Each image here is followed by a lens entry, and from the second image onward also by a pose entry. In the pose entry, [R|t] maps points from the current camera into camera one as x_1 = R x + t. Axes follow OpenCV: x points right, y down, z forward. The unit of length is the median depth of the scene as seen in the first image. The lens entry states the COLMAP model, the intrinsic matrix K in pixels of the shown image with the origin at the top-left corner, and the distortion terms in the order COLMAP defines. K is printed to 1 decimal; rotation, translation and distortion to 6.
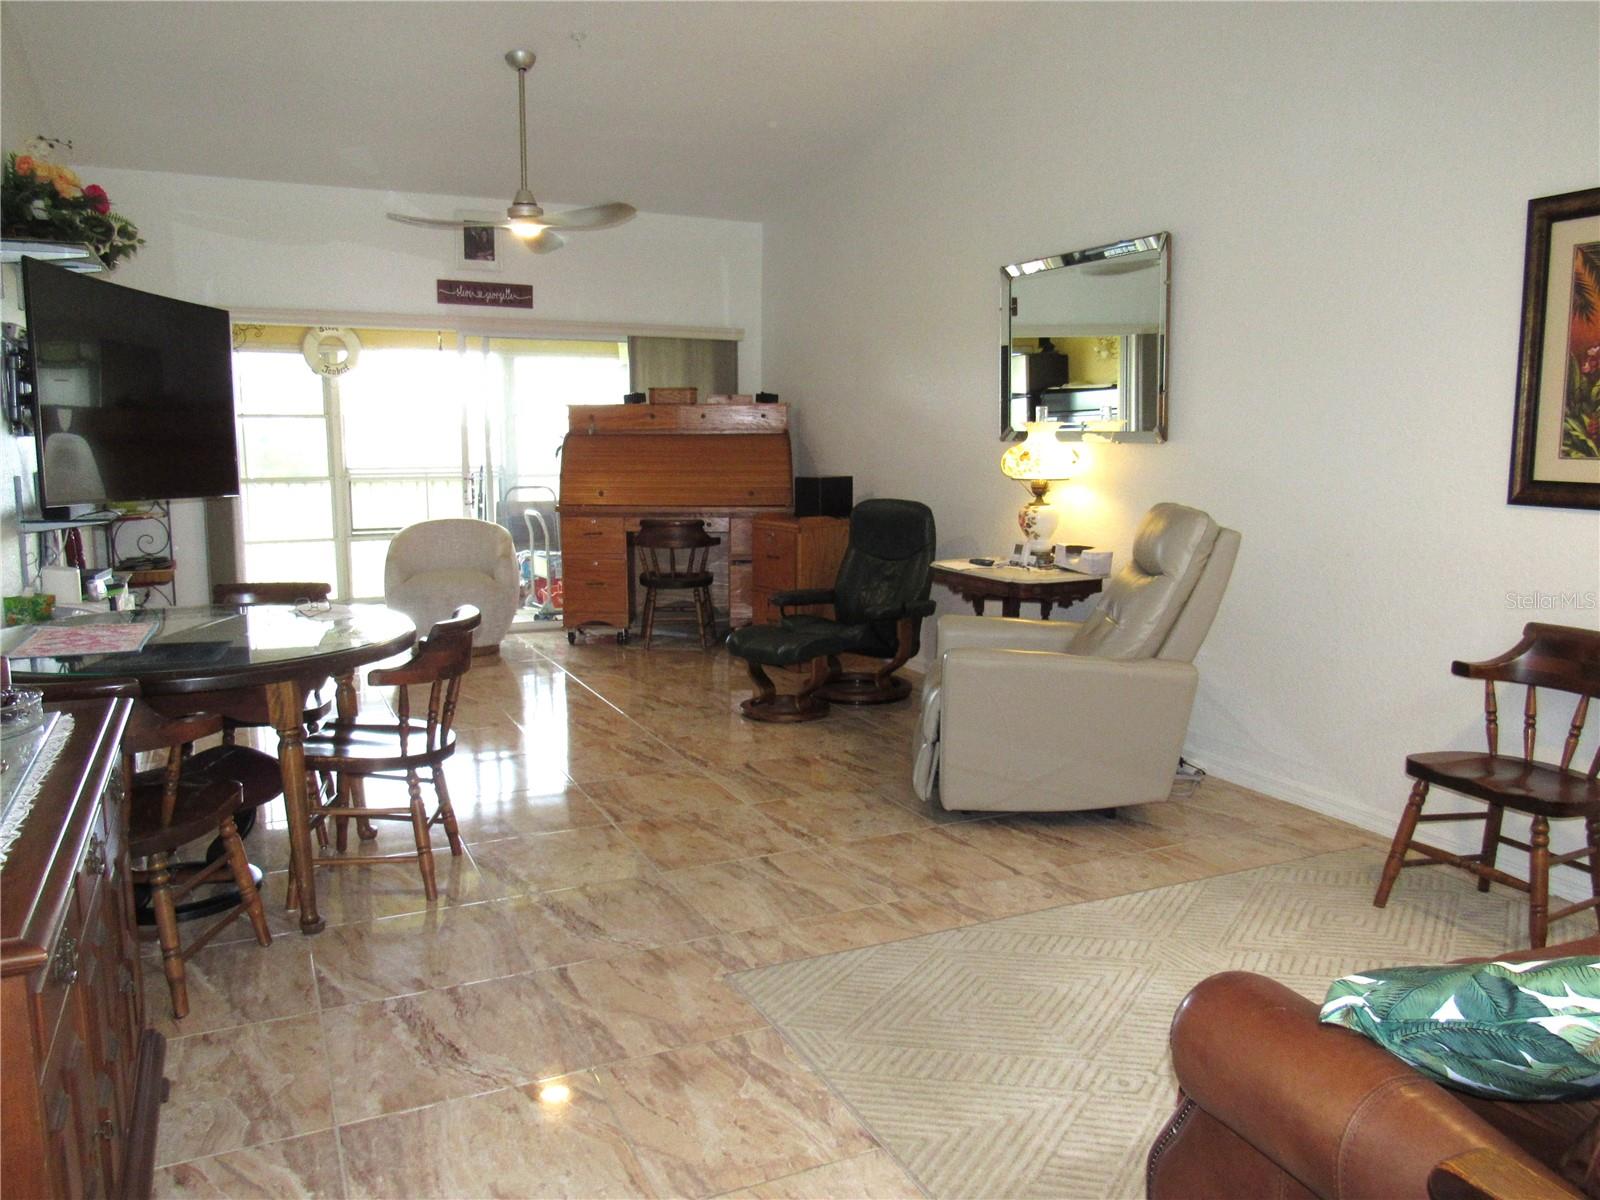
lens RADIAL K [[1164.2, 0, 806.5], [0, 1164.2, 601.4], [0, 0, 1]] dist [-0.033756, 0.003290]
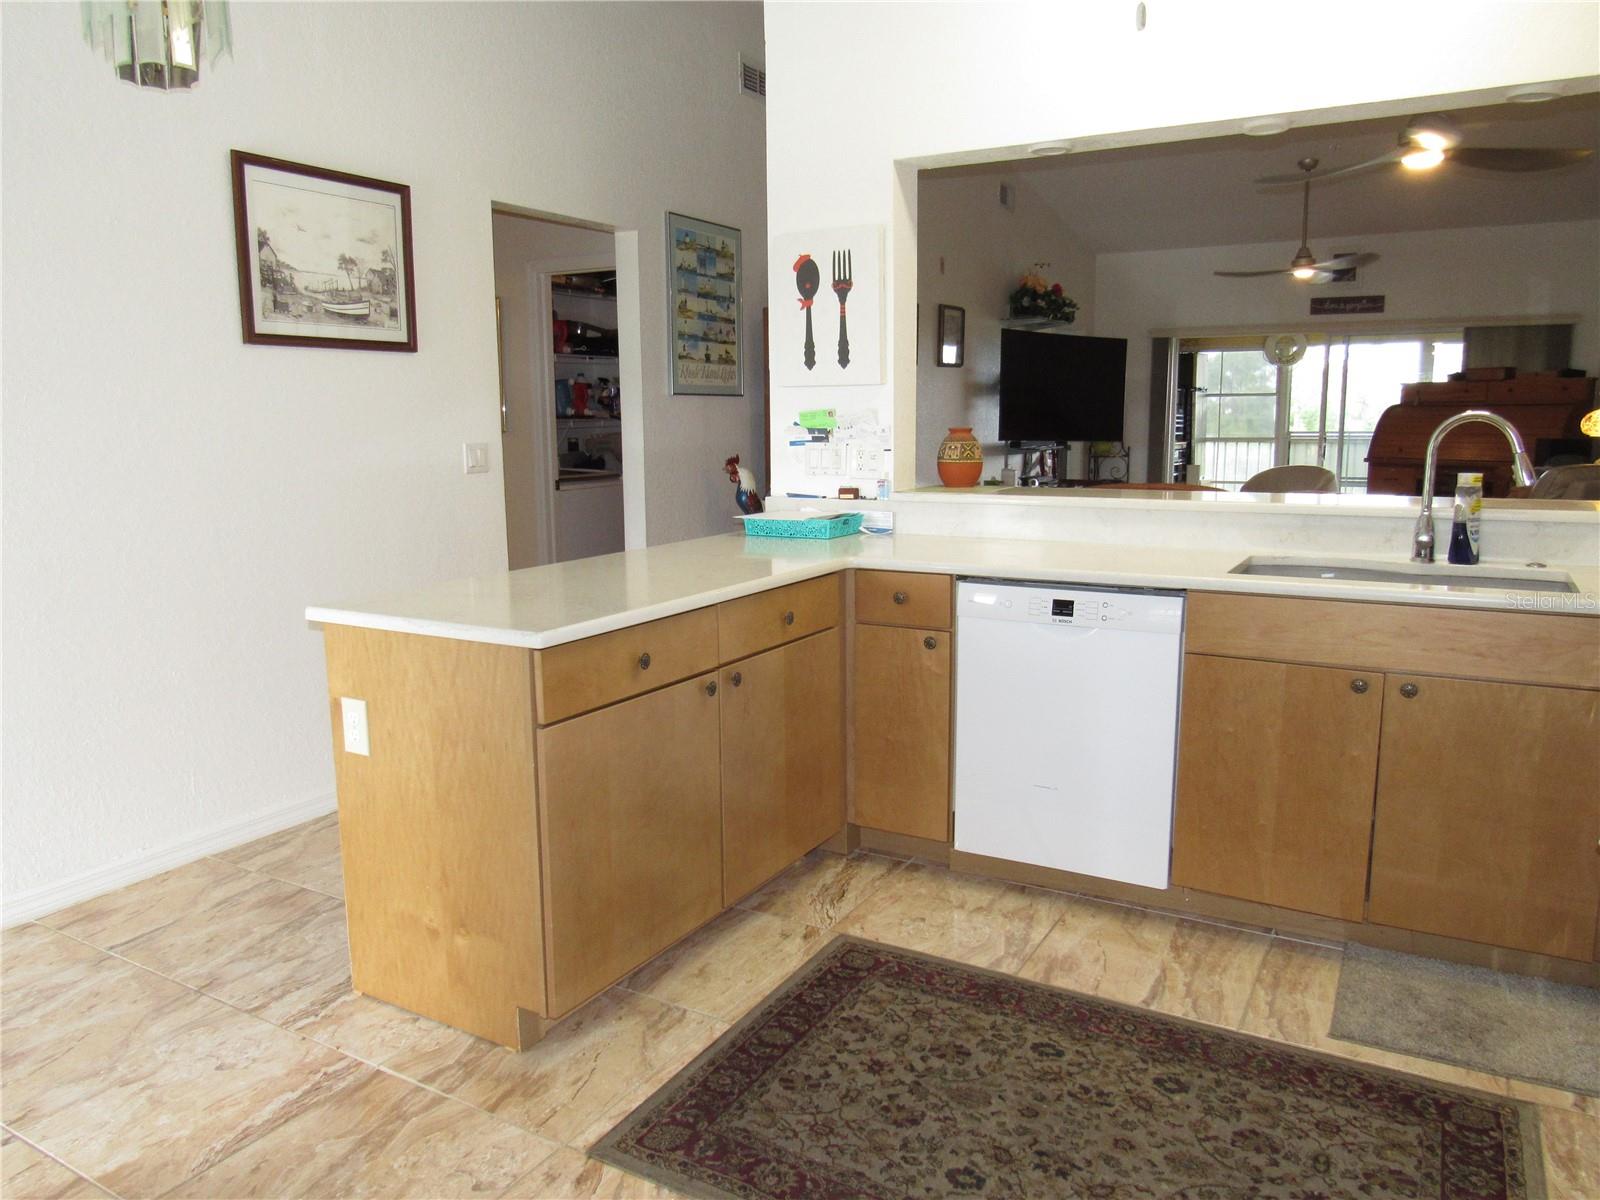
lens RADIAL K [[1161.6, 0, 797.4], [0, 1161.6, 594.1], [0, 0, 1]] dist [-0.014732, -0.001009]
pose [[0.565191, 0.120251, -0.816149, 0.684105], [-0.108434, 0.991565, 0.071005, 0.067752], [0.817803, 0.048367, 0.573463, -0.417724]]
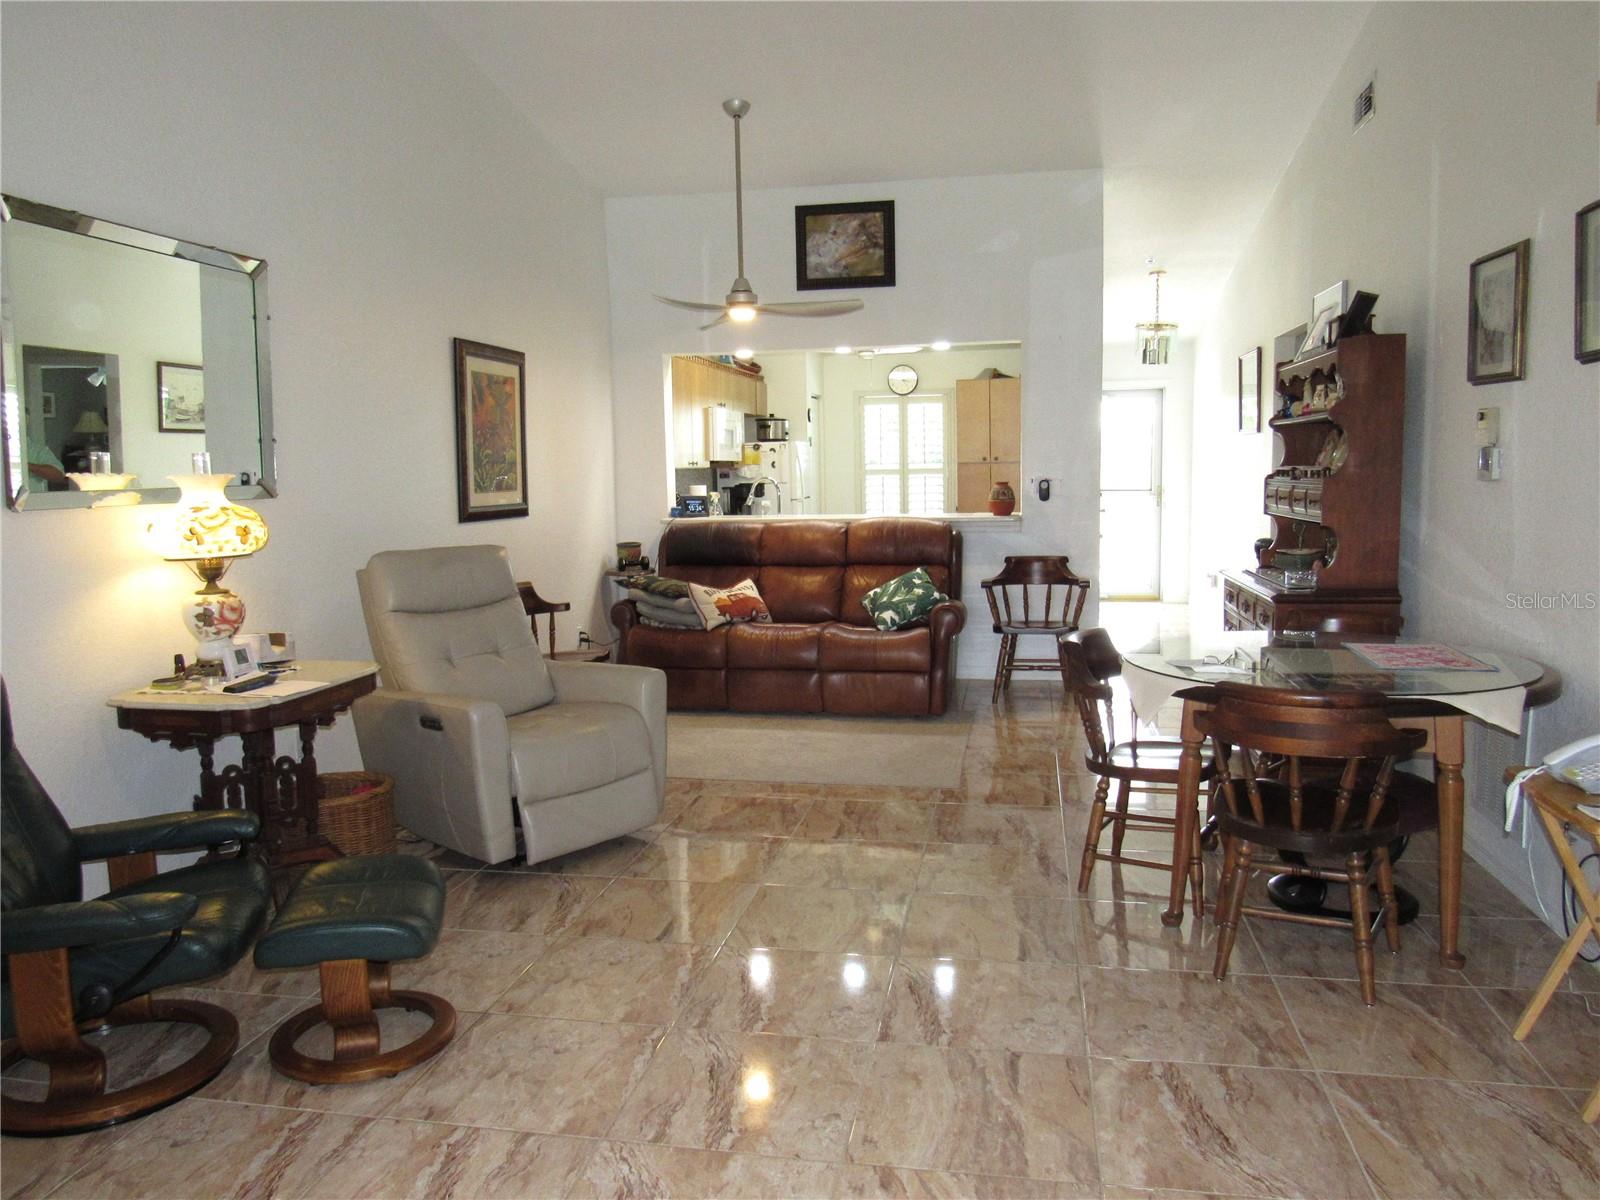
lens RADIAL K [[1164.2, 0, 806.5], [0, 1164.2, 601.4], [0, 0, 1]] dist [-0.033756, 0.003290]
pose [[-0.803176, -0.056538, 0.593053, -0.451764], [0.101180, 0.968078, 0.229320, -0.183189], [-0.587087, 0.244189, -0.771817, 1.210861]]
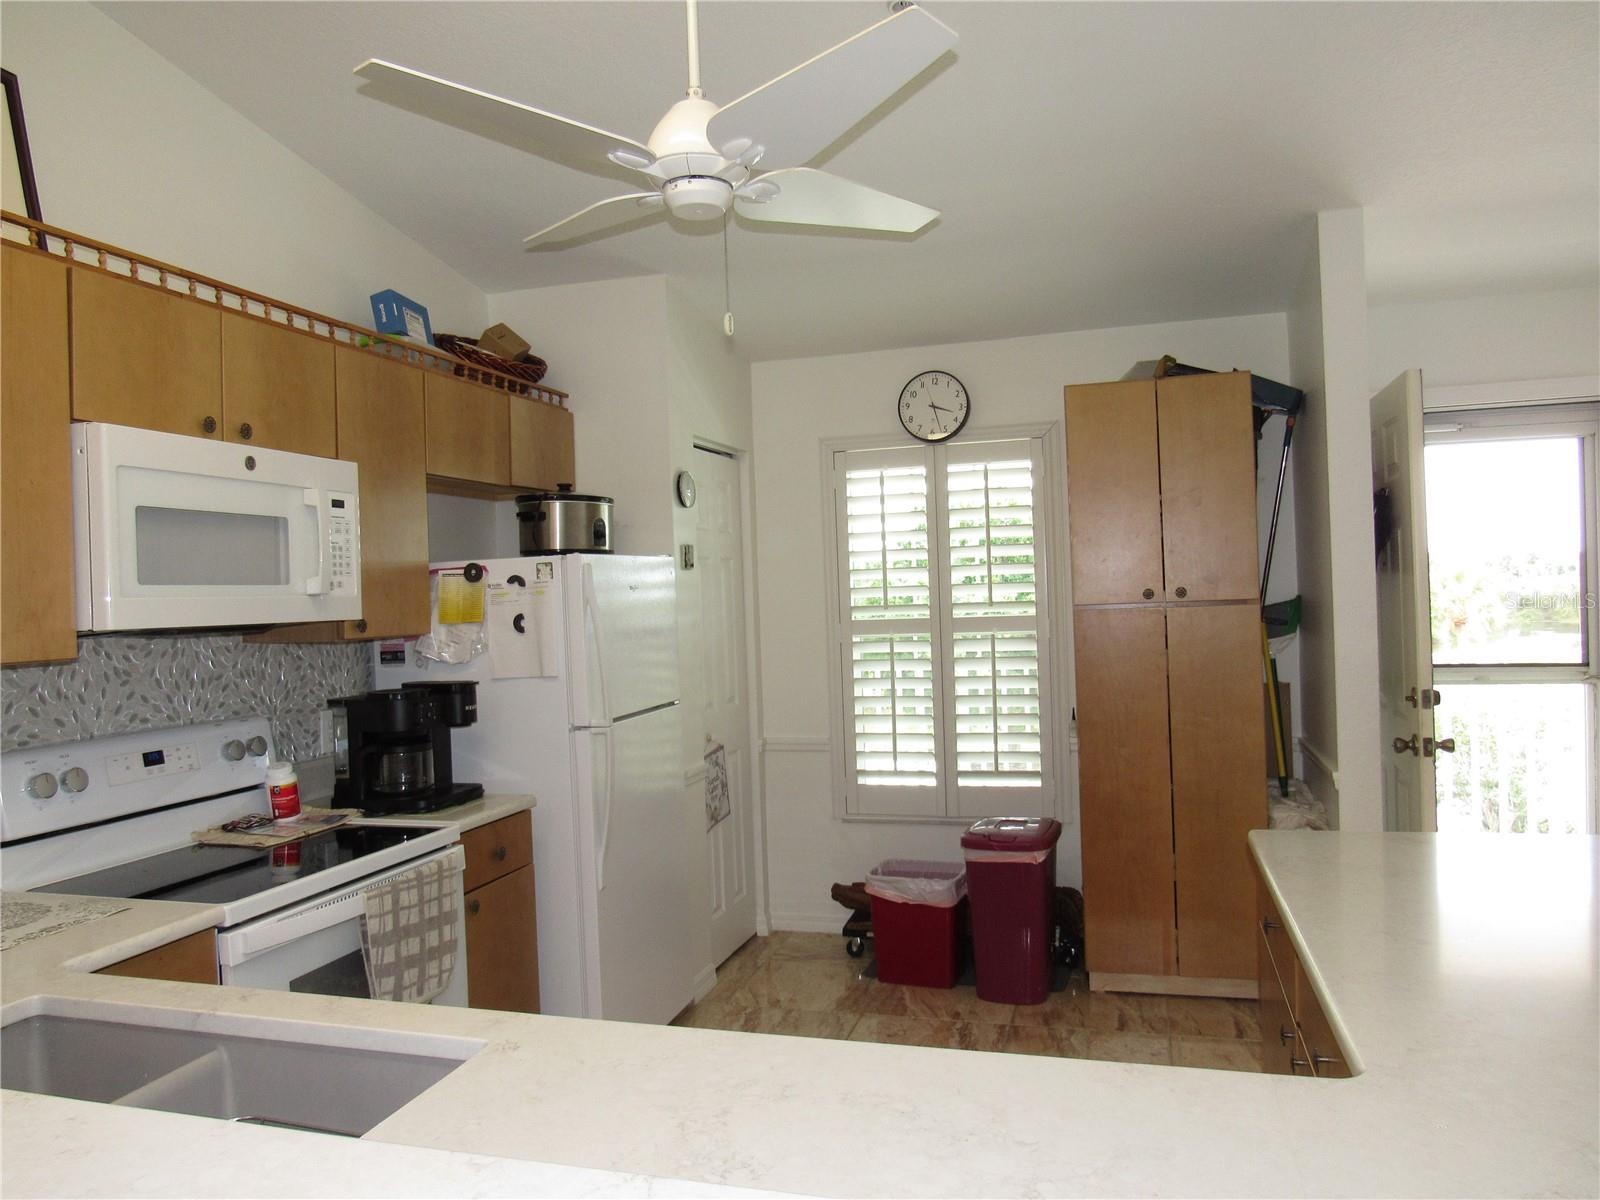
lens RADIAL K [[1139.1, 0, 800.0], [0, 1139.1, 600.0], [0, 0, 1]] dist [-0.031054, 0.008068]
pose [[-0.739814, 0.017994, 0.672570, -0.423126], [0.127123, 0.985375, 0.113470, -0.176568], [-0.660692, 0.169446, -0.731282, 1.160646]]
